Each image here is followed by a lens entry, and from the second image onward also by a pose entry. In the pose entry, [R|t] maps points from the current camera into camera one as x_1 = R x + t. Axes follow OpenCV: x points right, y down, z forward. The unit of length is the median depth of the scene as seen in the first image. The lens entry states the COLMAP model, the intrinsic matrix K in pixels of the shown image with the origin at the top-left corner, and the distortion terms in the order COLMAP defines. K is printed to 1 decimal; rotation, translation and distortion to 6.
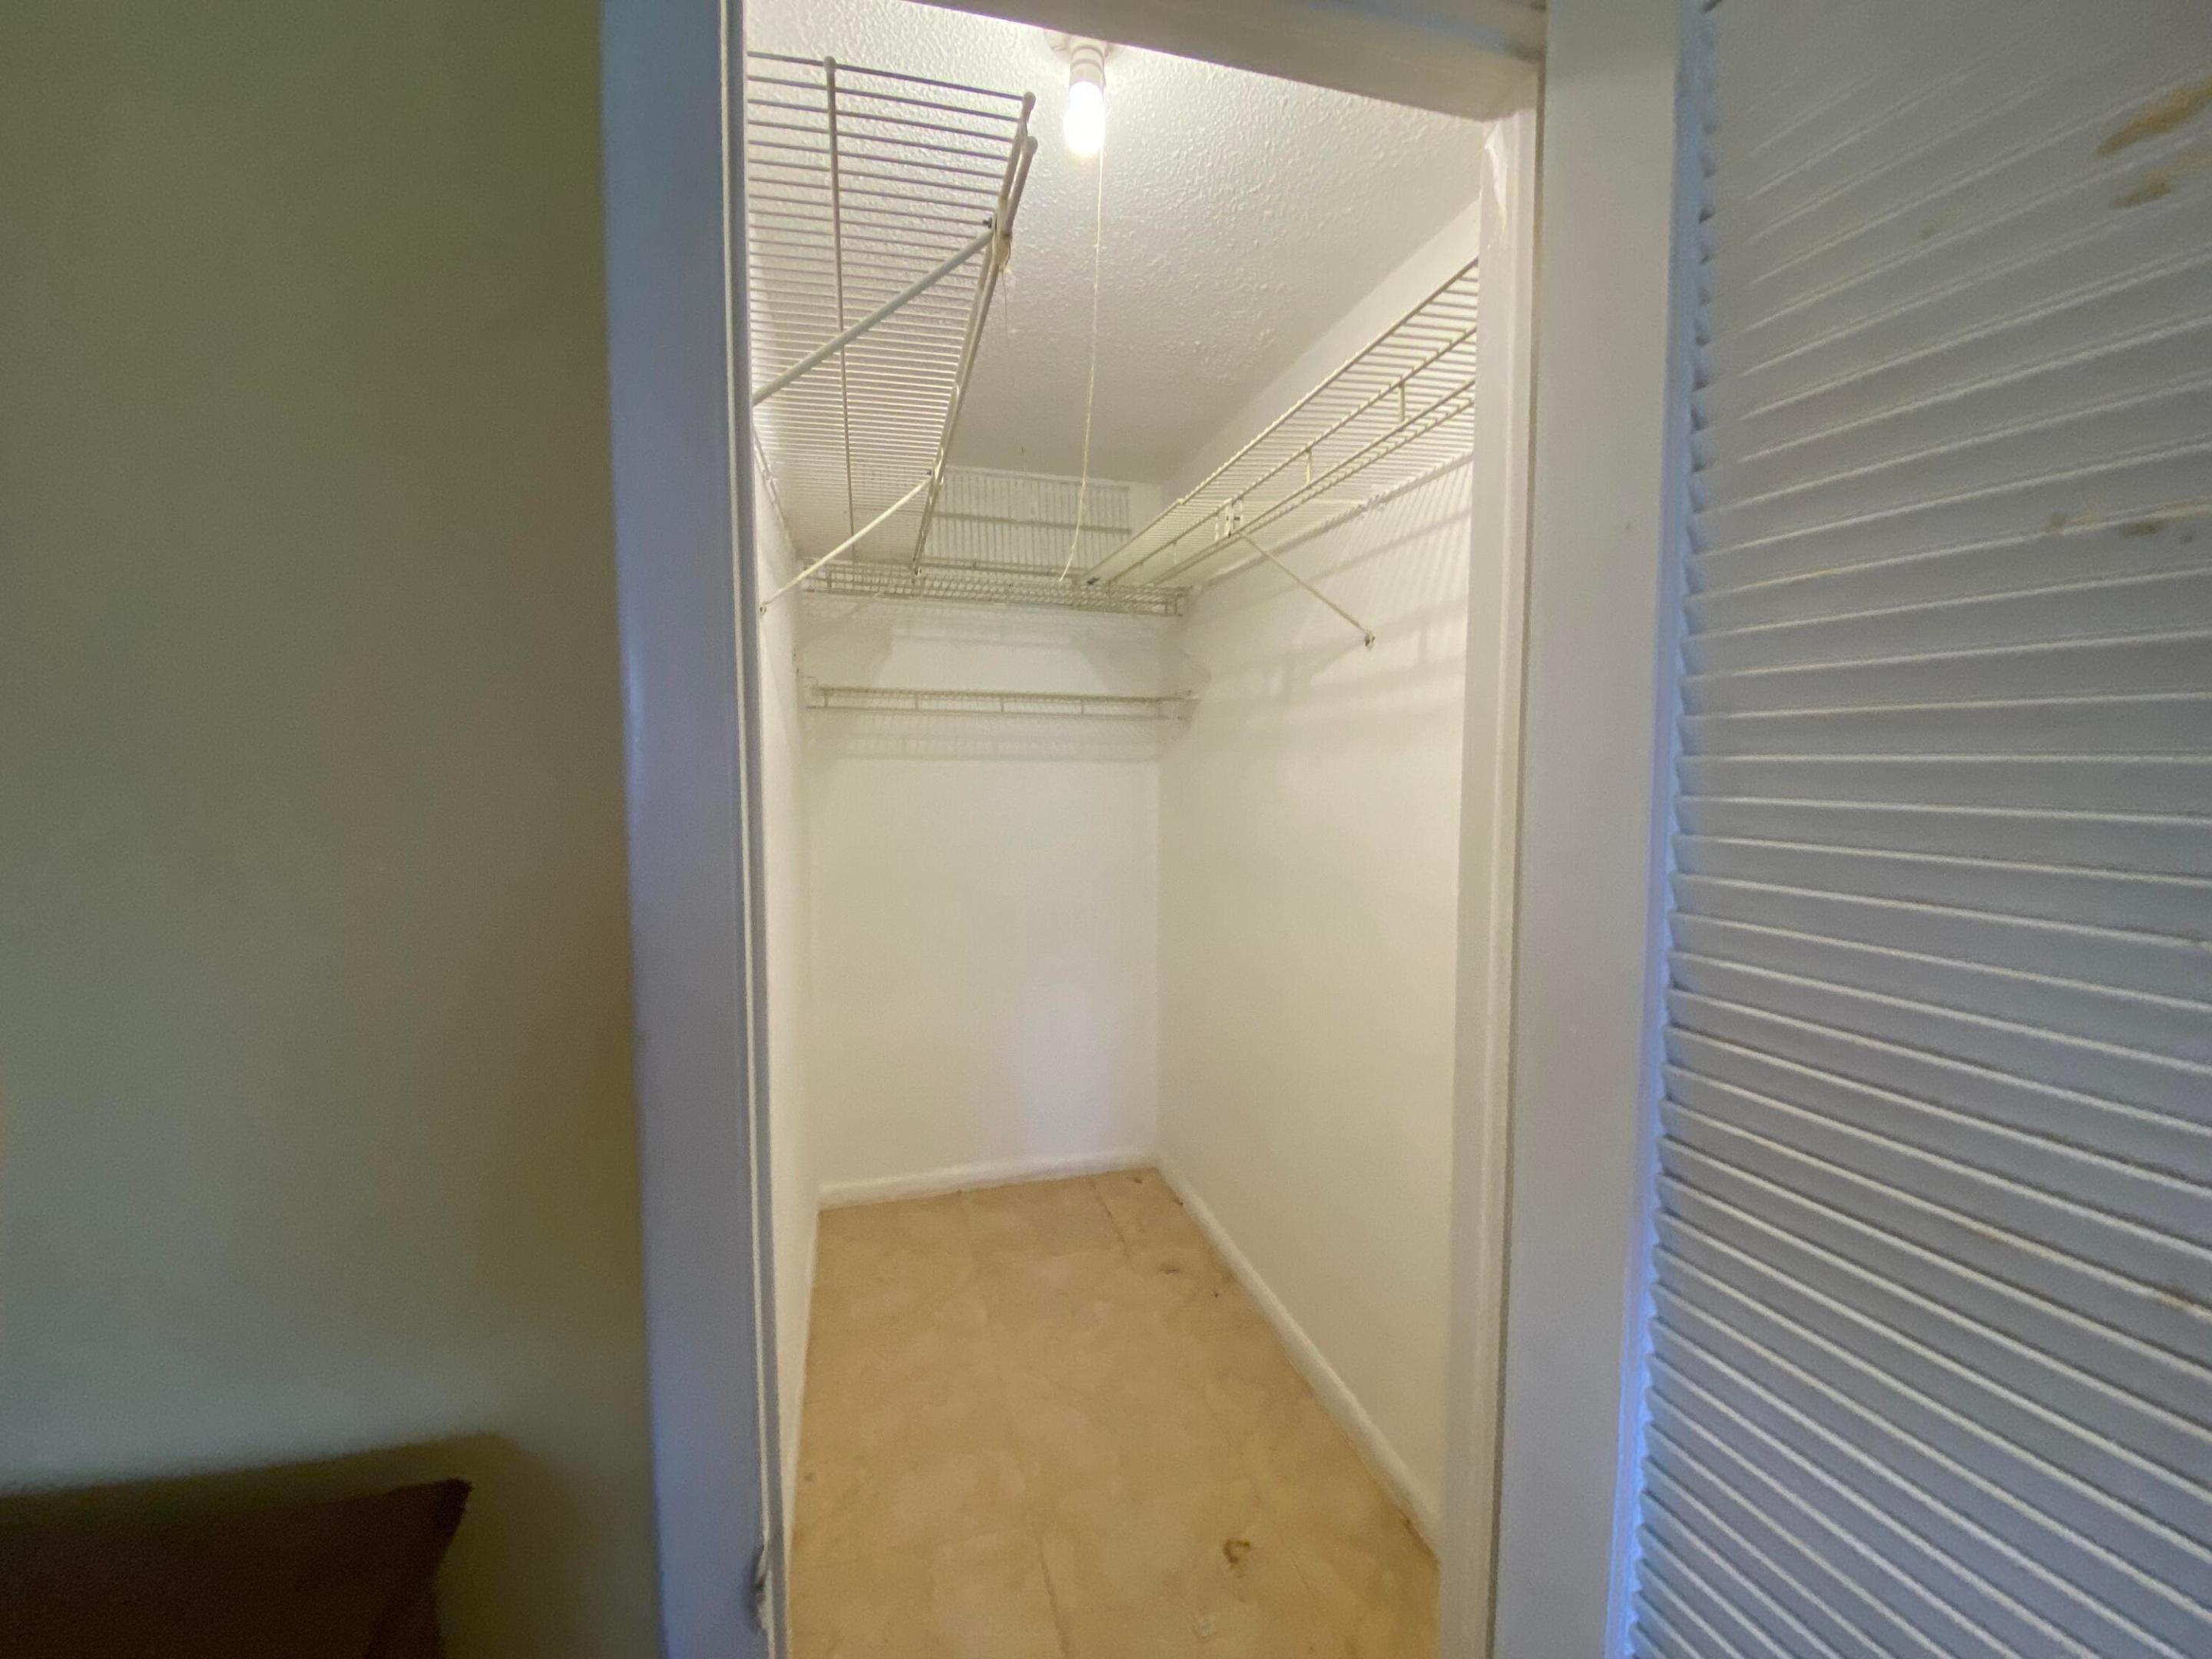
lens RADIAL K [[880.4, 0, 1108.6], [0, 880.4, 827.6], [0, 0, 1]] dist [0.027676, -0.031646]
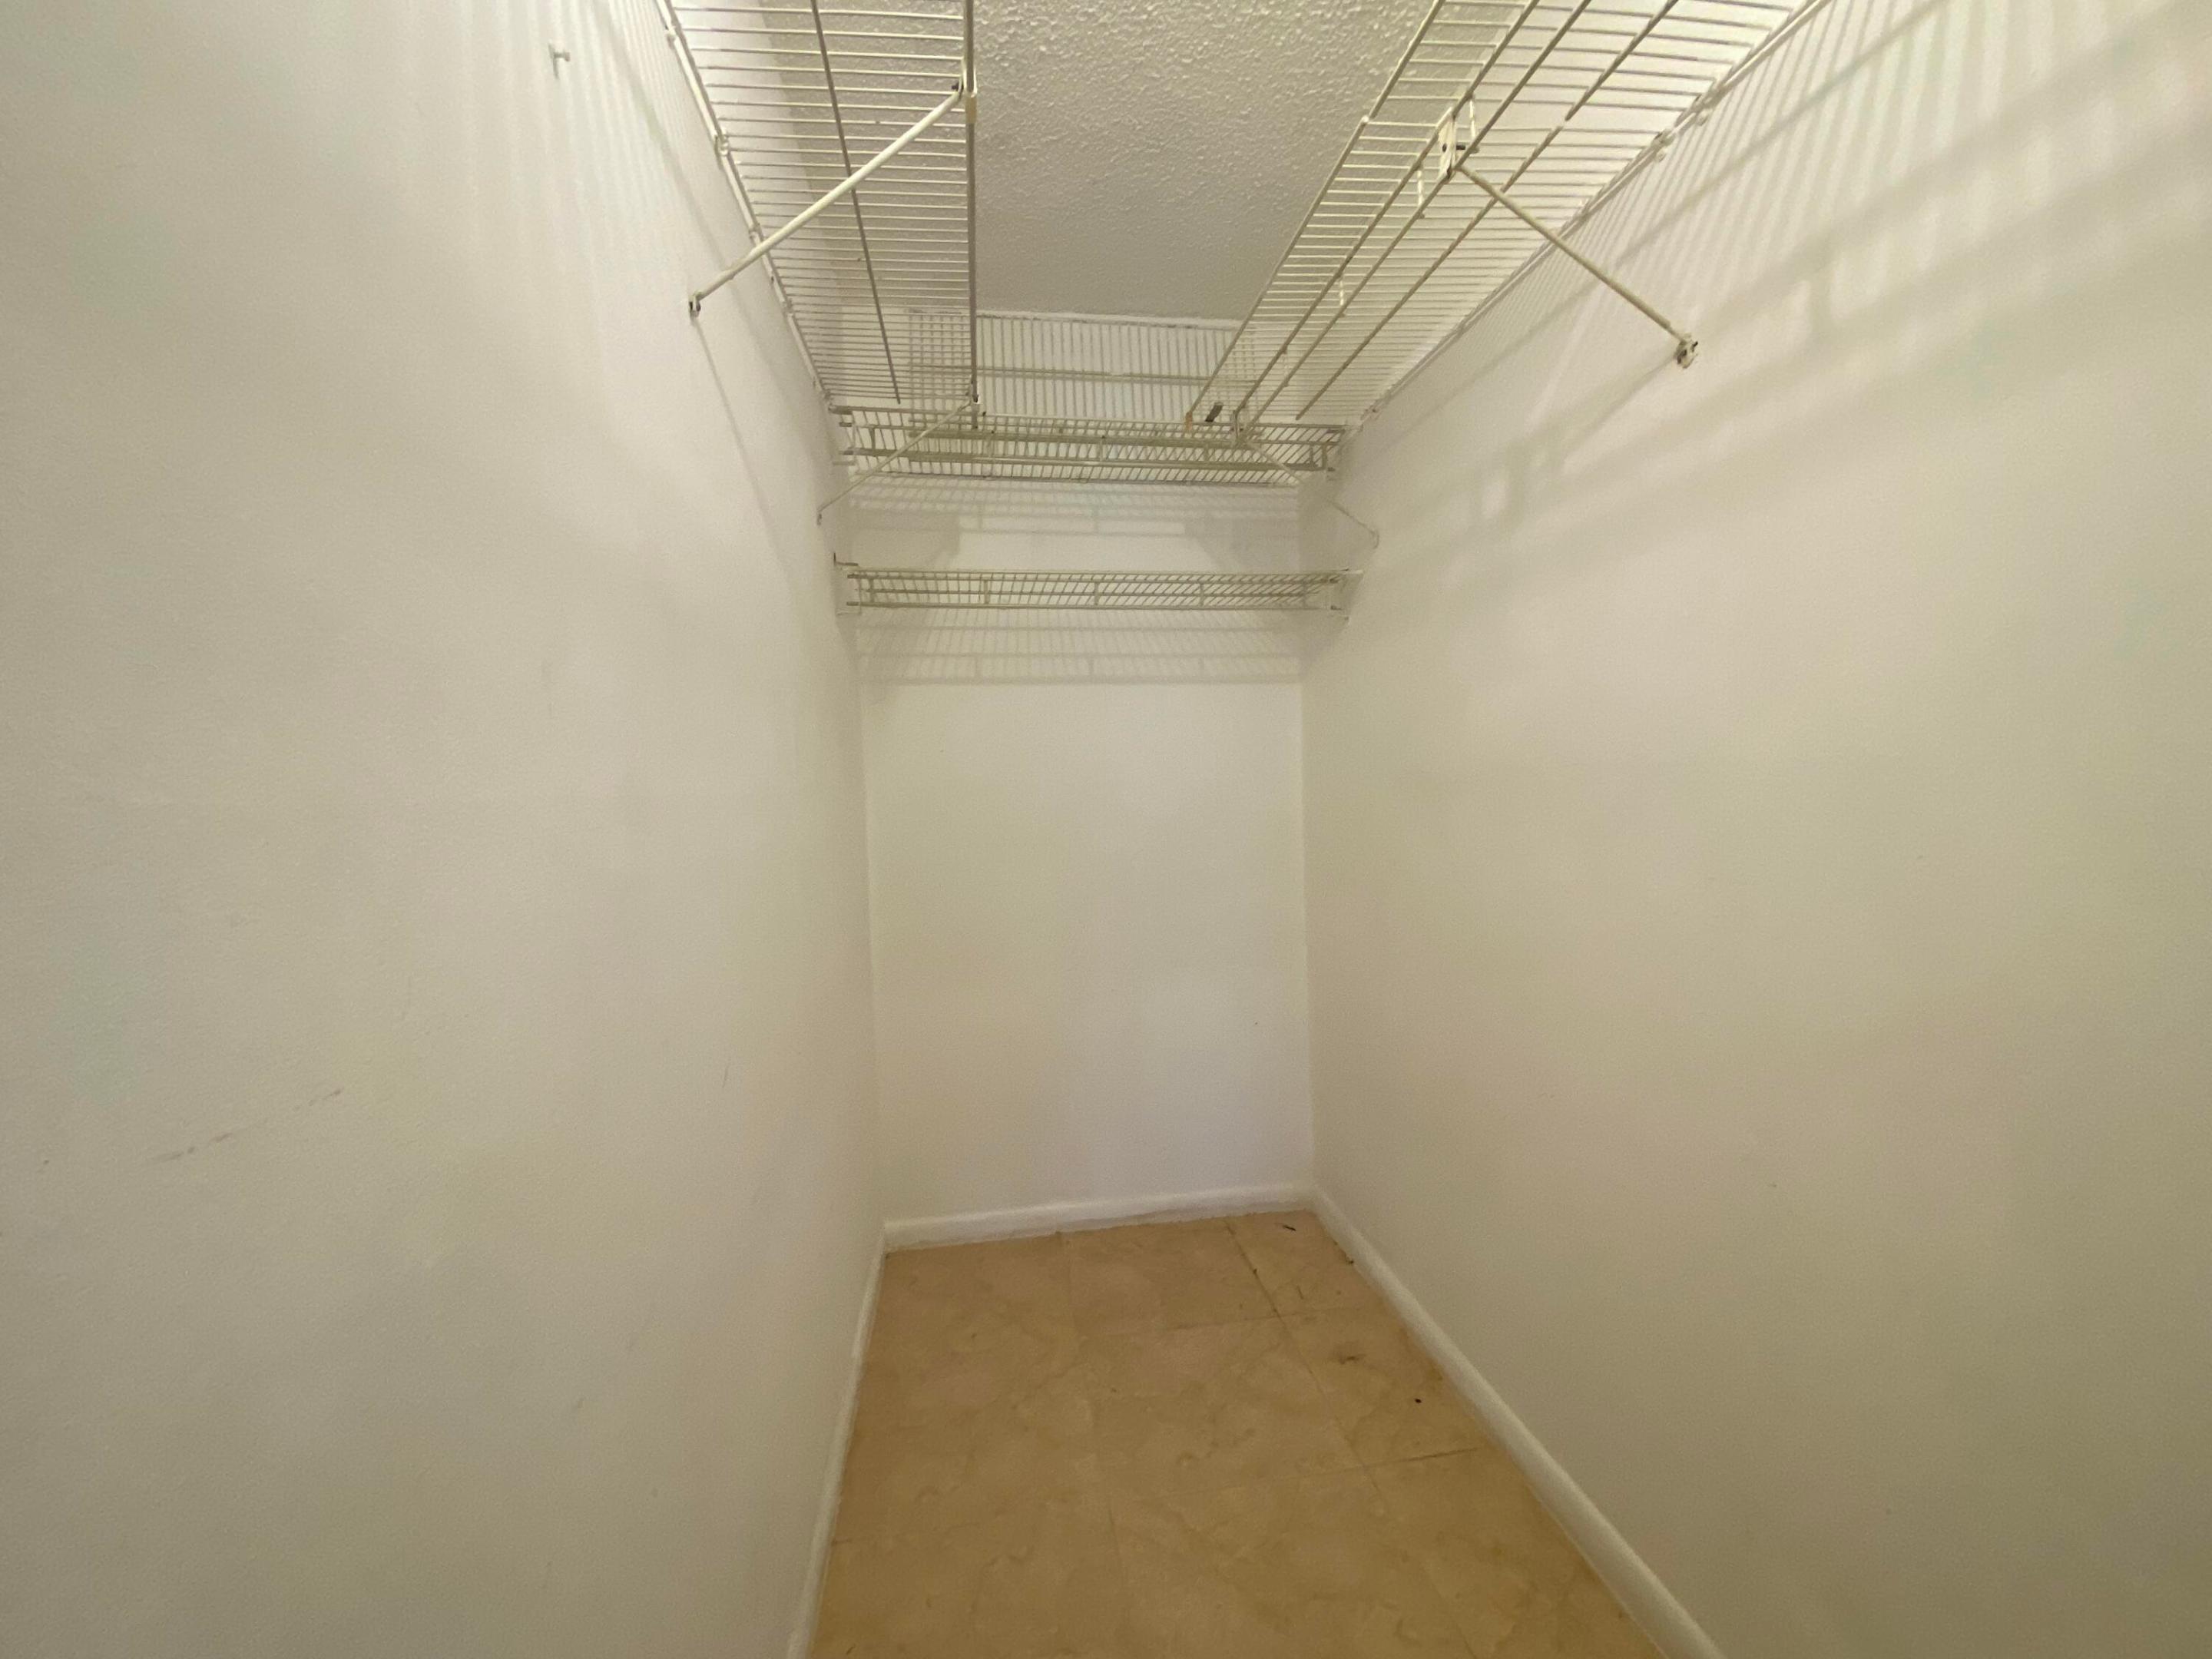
lens RADIAL K [[894.6, 0, 1098.4], [0, 894.6, 827.2], [0, 0, 1]] dist [0.019165, -0.019841]
pose [[0.990076, -0.025636, -0.138178, -0.017245], [0.022106, 0.999390, -0.027025, 0.081839], [0.138786, 0.023702, 0.990039, 0.235118]]
